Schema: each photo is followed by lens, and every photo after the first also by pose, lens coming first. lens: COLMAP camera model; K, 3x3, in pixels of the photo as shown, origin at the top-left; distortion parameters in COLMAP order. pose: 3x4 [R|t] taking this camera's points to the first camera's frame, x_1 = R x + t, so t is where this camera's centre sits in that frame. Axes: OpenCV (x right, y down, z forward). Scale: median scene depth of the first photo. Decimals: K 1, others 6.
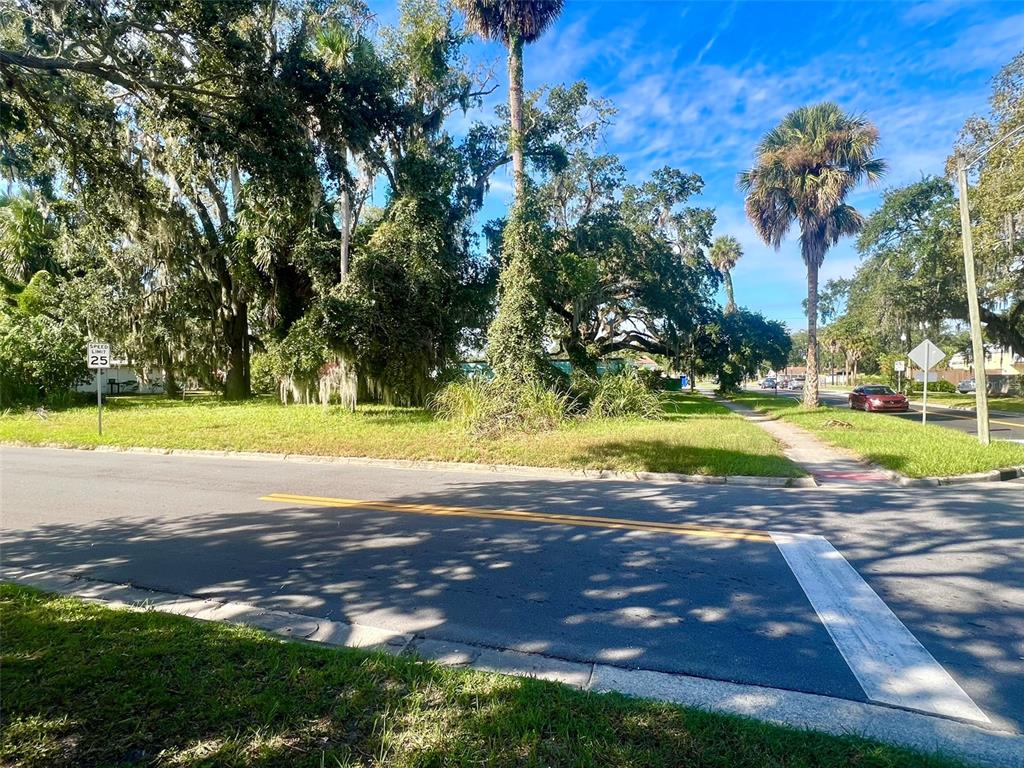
lens RADIAL K [[512.8, 0, 512.0], [0, 512.8, 384.0], [0, 0, 1]] dist [0.002500, 0.000354]
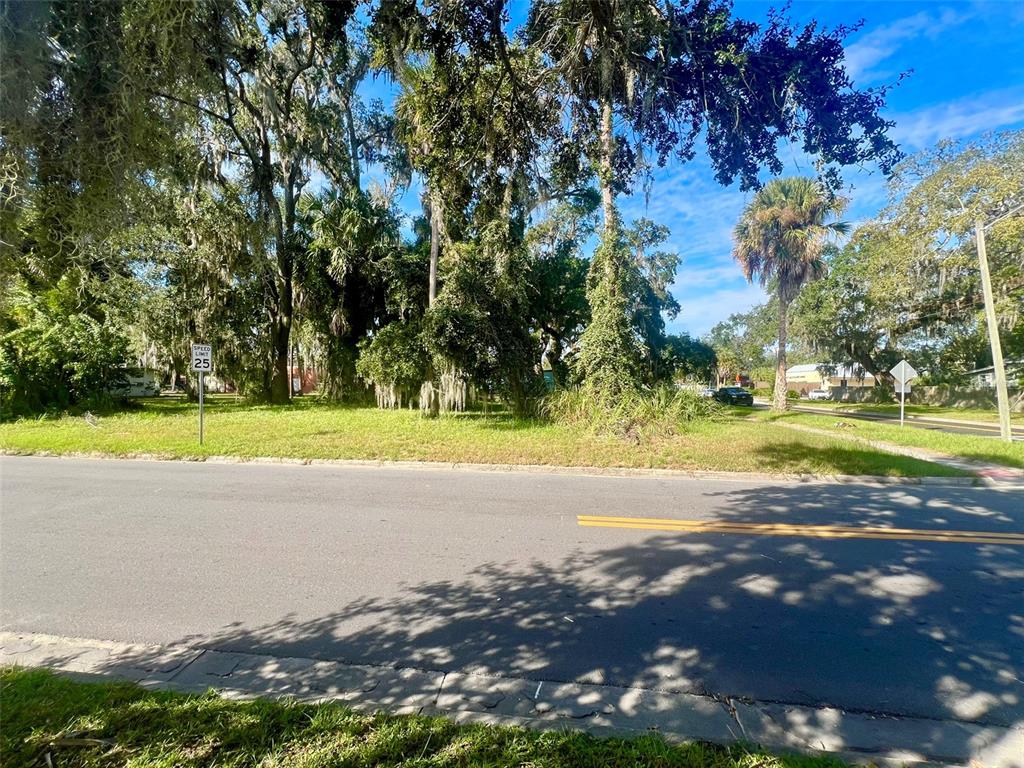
lens RADIAL K [[407.0, 0, 512.0], [0, 407.0, 384.0], [0, 0, 1]] dist [-0.001271, -0.000542]
pose [[0.983188, 0.010647, 0.182283, -0.388439], [-0.008300, 0.999873, -0.013633, -0.003673], [-0.182405, 0.011890, 0.983152, 0.175287]]
